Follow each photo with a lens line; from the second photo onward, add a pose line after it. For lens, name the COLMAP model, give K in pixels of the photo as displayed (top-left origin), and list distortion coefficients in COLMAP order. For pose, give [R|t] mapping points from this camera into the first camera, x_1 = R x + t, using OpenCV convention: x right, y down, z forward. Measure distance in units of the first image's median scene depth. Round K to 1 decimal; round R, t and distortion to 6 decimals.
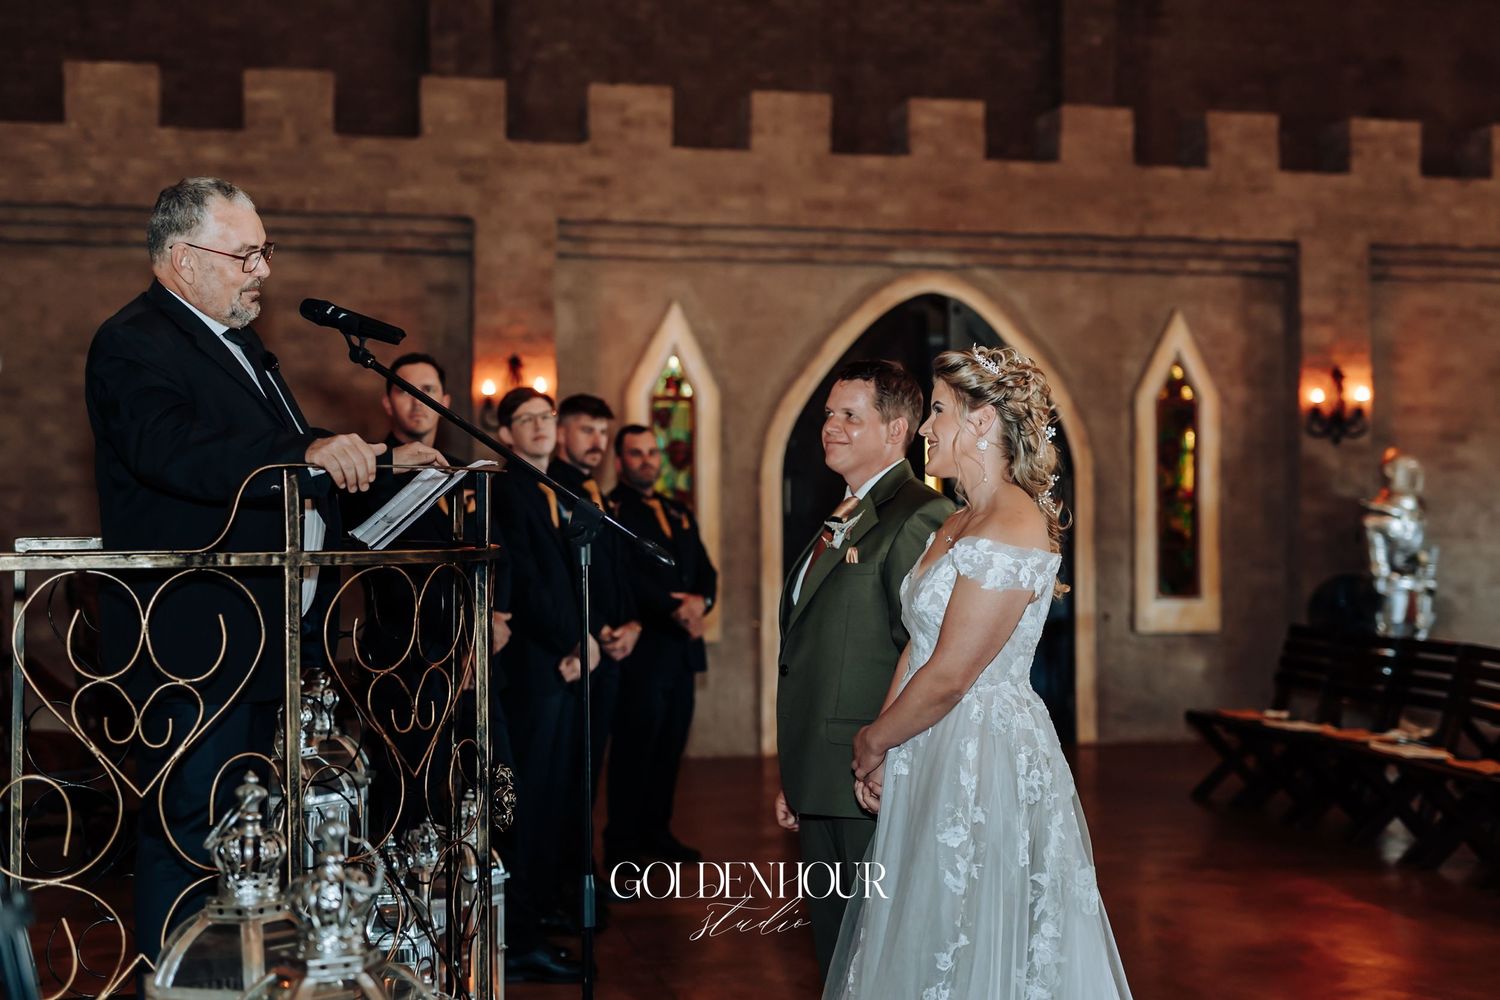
lens RADIAL K [[2142.9, 0, 751.1], [0, 2142.9, 500.0], [0, 0, 1]] dist [0.020539, 0.000000]
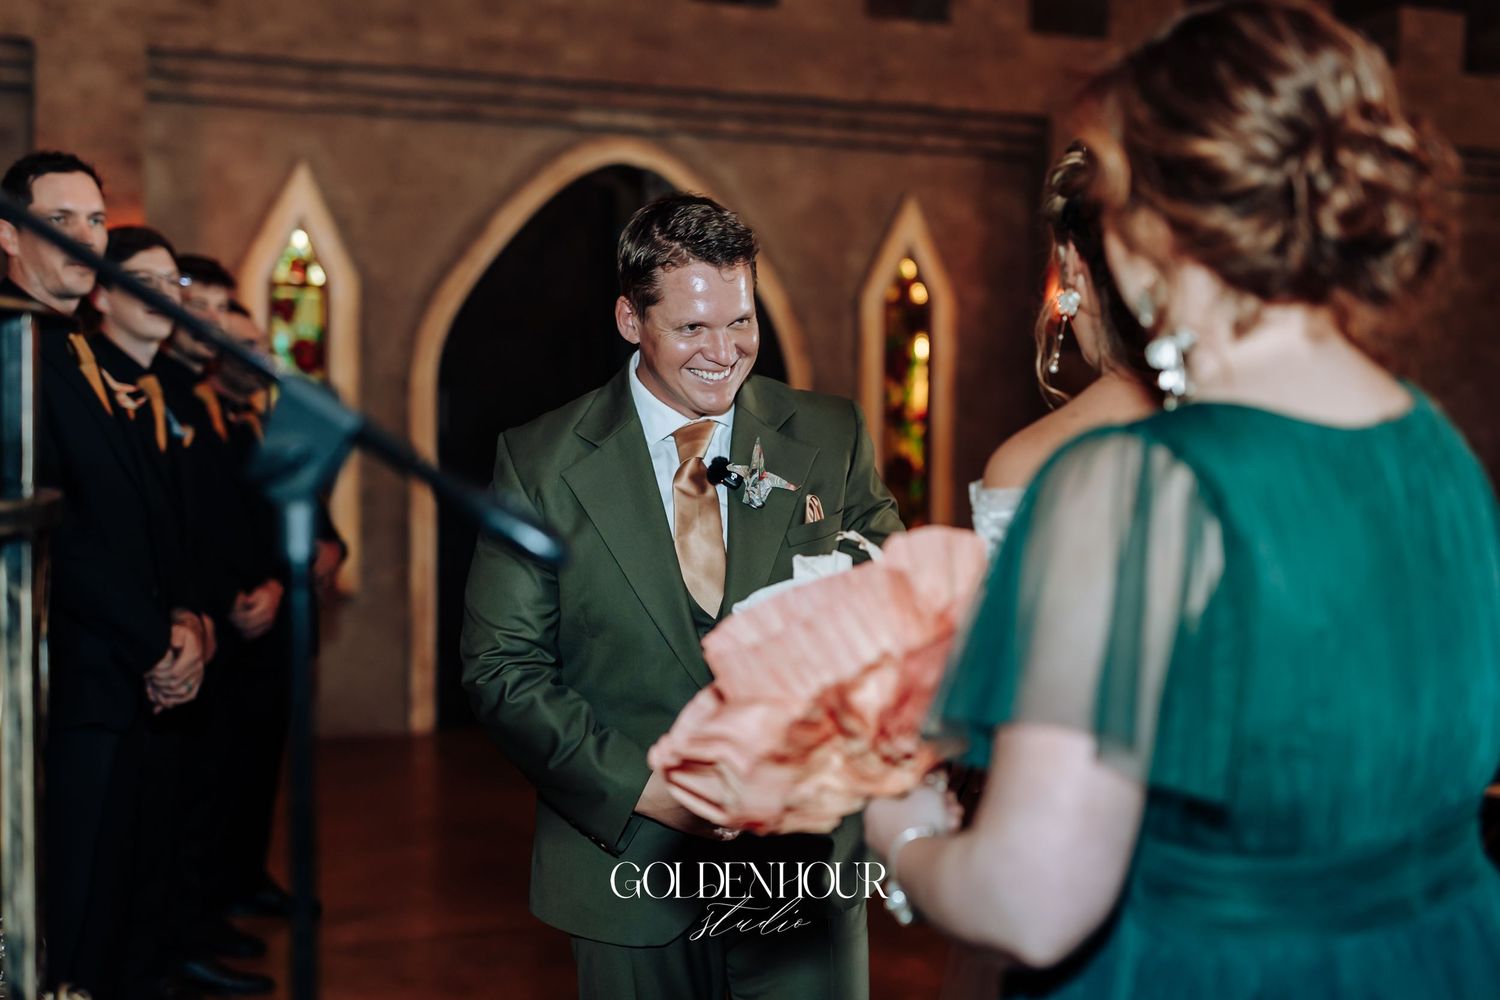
lens RADIAL K [[2142.9, 0, 749.1], [0, 2142.9, 504.1], [0, 0, 1]] dist [0.020539, 0.000000]
pose [[0.980885, 0.001687, 0.194582, -0.027048], [-0.009242, 0.999238, 0.037929, 0.001704], [-0.194369, -0.039003, 0.980153, 0.187557]]
